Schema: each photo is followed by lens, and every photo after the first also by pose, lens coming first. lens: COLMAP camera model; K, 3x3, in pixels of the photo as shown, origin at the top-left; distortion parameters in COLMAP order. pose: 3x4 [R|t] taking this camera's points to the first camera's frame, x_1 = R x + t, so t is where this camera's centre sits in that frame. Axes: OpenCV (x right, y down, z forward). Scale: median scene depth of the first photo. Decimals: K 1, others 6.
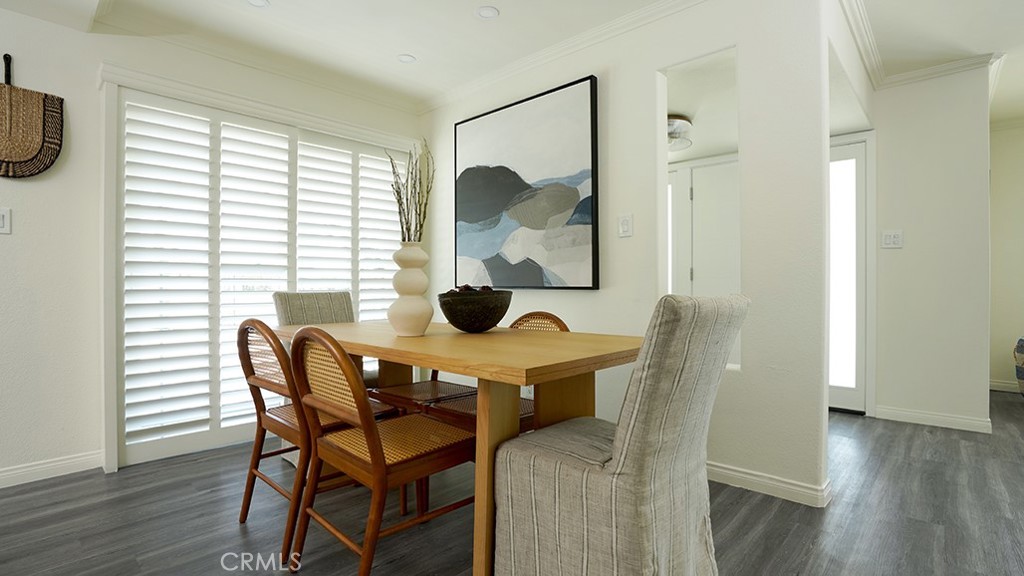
lens RADIAL K [[523.5, 0, 506.7], [0, 523.5, 285.7], [0, 0, 1]] dist [-0.050858, 0.027595]
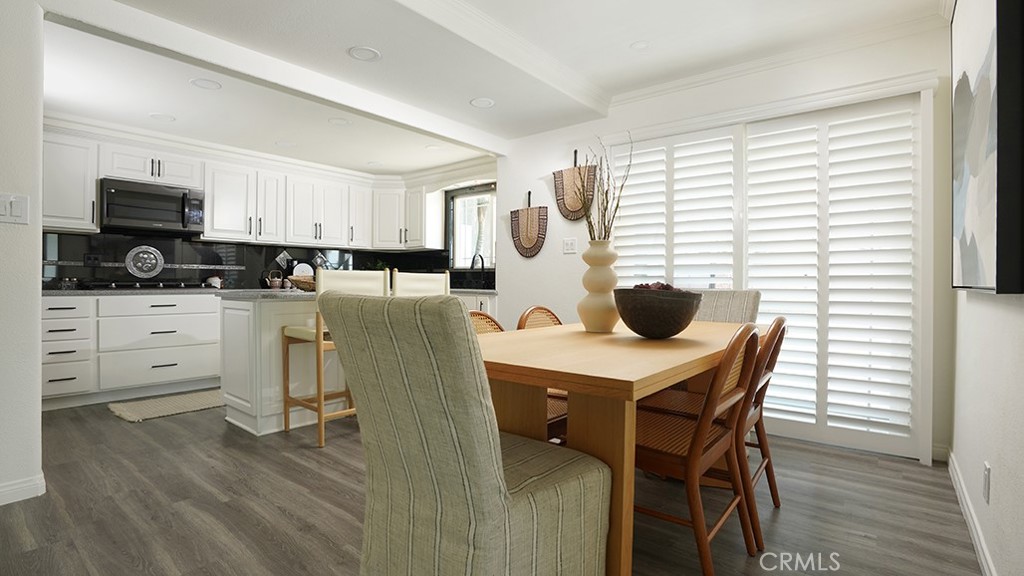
lens RADIAL K [[498.0, 0, 512.0], [0, 498.0, 288.0], [0, 0, 1]] dist [0.001202, 0.000348]
pose [[0.137257, 0.005111, -0.990522, 0.758445], [0.003610, 0.999977, 0.005660, 0.002779], [0.990529, -0.004352, 0.137236, 0.668136]]
